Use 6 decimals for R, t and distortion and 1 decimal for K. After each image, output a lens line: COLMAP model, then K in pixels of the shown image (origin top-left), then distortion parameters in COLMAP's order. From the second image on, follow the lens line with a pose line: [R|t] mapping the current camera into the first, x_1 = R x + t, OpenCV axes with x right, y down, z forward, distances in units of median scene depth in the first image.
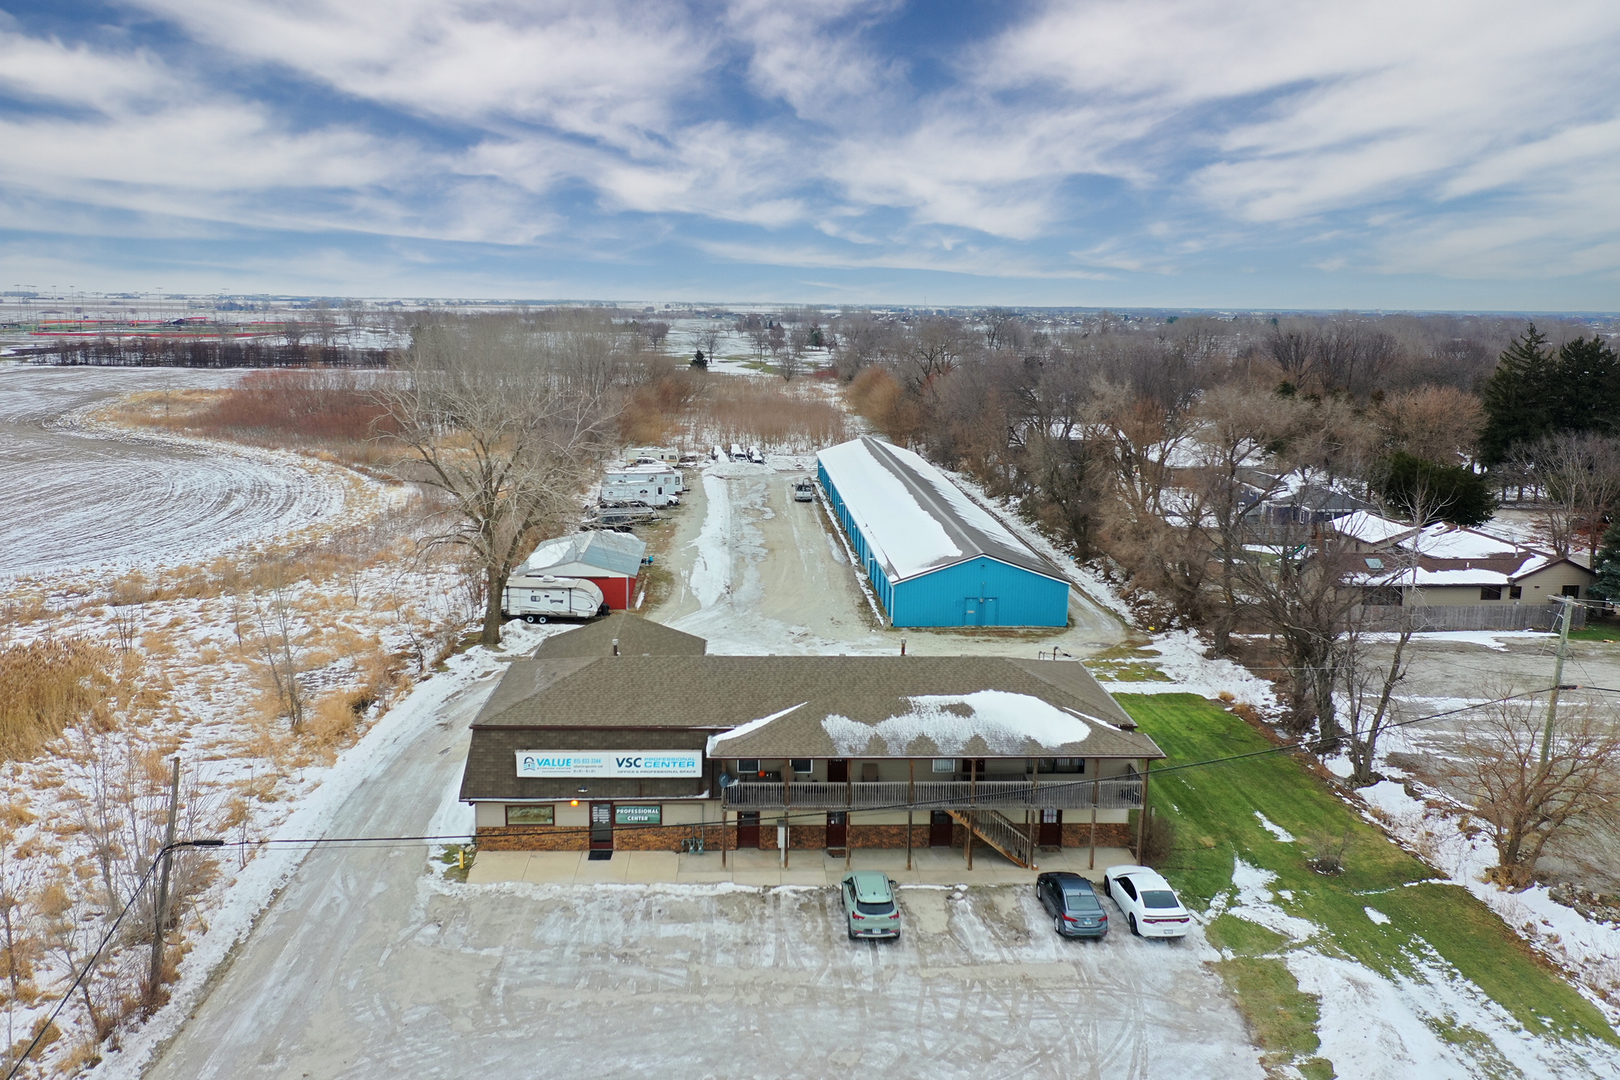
lens RADIAL K [[1303.8, 0, 810.0], [0, 1303.8, 540.0], [0, 0, 1]] dist [0.000465, 0.000854]
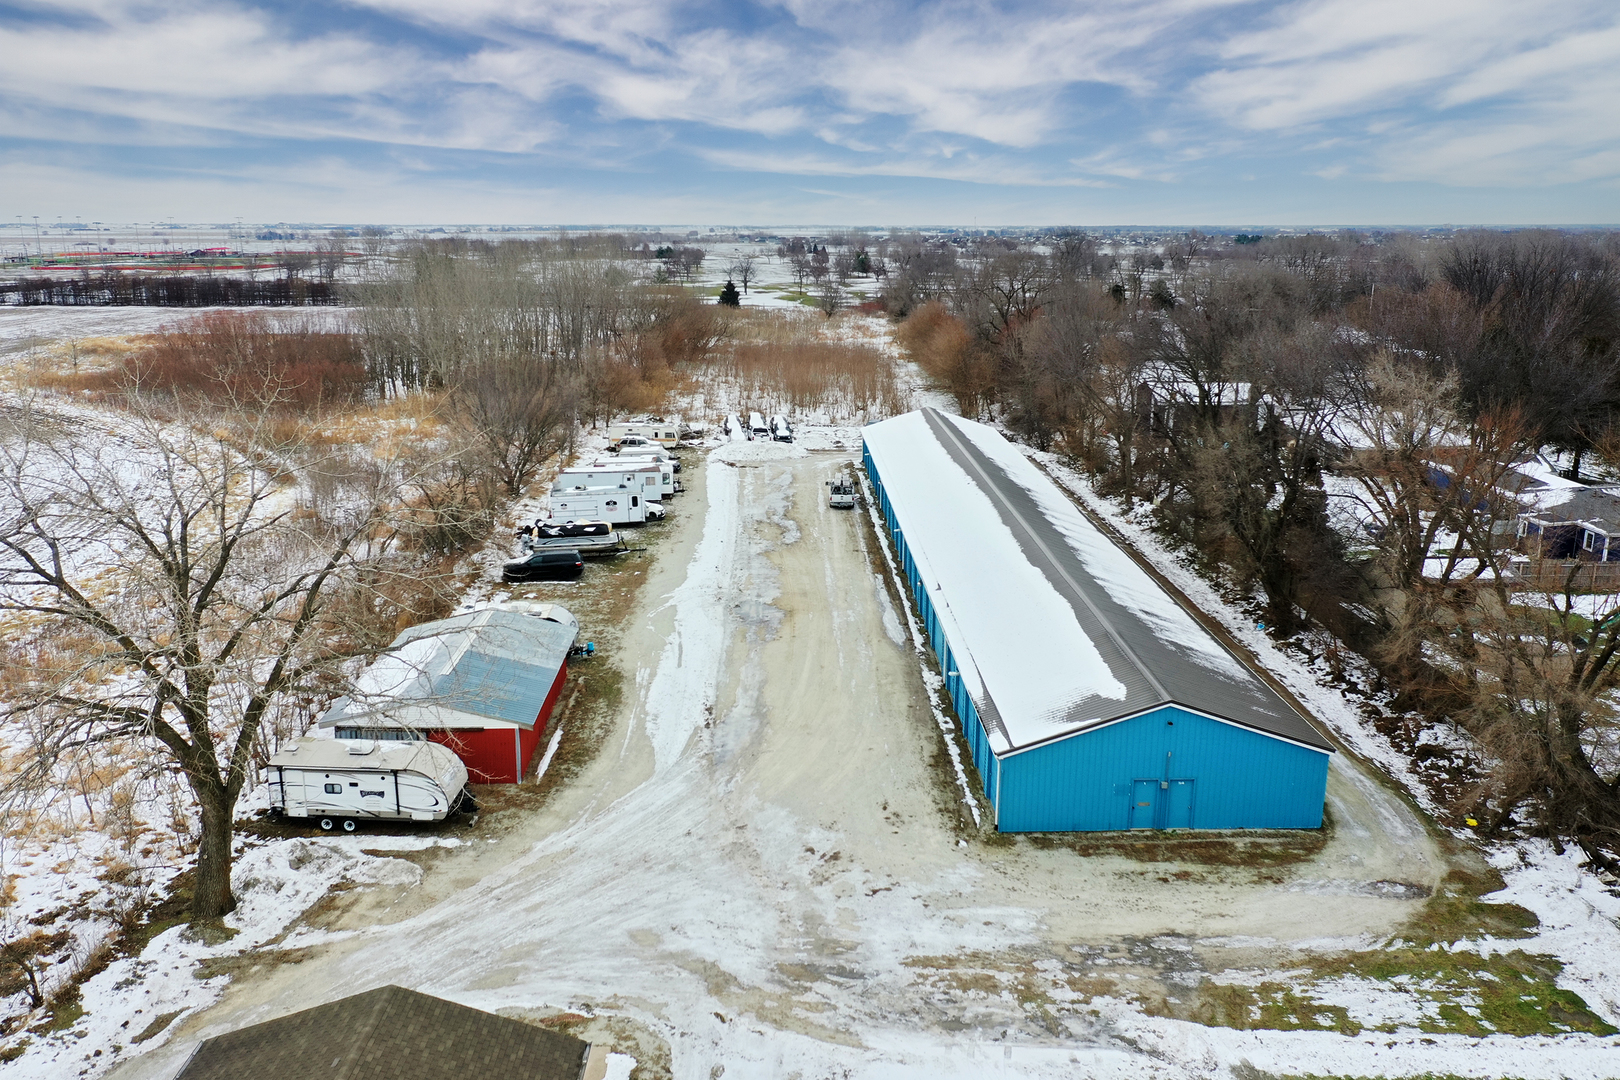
lens RADIAL K [[1303.8, 0, 810.0], [0, 1303.8, 540.0], [0, 0, 1]] dist [0.000465, 0.000854]
pose [[0.999307, -0.003272, -0.037087, 0.003295], [0.005385, 0.998360, 0.057002, -0.045066], [0.036839, -0.057162, 0.997685, 0.246456]]
